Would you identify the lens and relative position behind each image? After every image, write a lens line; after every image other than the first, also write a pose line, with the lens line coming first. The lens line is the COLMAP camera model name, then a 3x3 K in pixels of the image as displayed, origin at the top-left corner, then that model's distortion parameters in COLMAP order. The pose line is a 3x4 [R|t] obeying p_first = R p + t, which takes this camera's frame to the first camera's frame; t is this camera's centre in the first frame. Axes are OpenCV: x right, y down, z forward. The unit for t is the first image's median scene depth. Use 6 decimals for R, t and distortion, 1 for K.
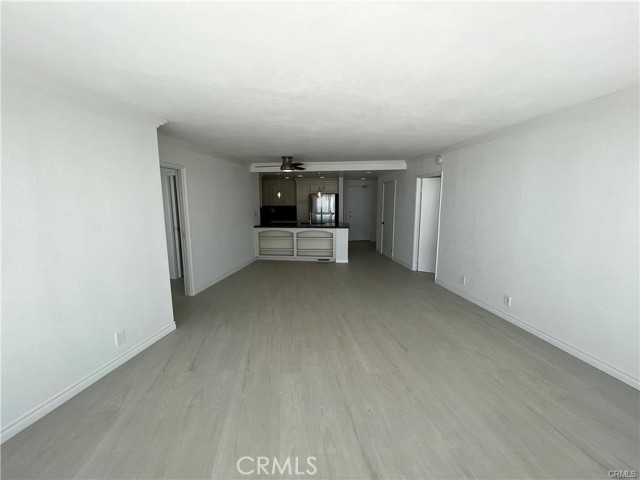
lens RADIAL K [[250.1, 0, 320.0], [0, 250.1, 240.0], [0, 0, 1]] dist [-0.003189, -0.000380]
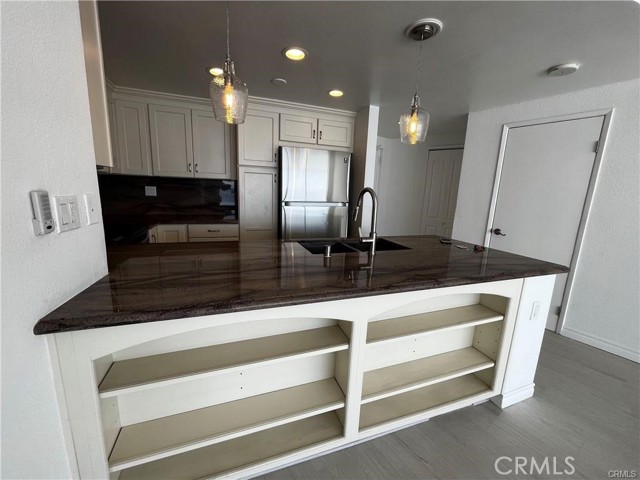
lens RADIAL K [[250.1, 0, 320.0], [0, 250.1, 240.0], [0, 0, 1]] dist [-0.003189, -0.000380]
pose [[0.888002, -0.050003, 0.457114, -0.155191], [0.024053, 0.997760, 0.062418, -0.074092], [-0.459211, -0.044432, 0.887215, 0.651179]]
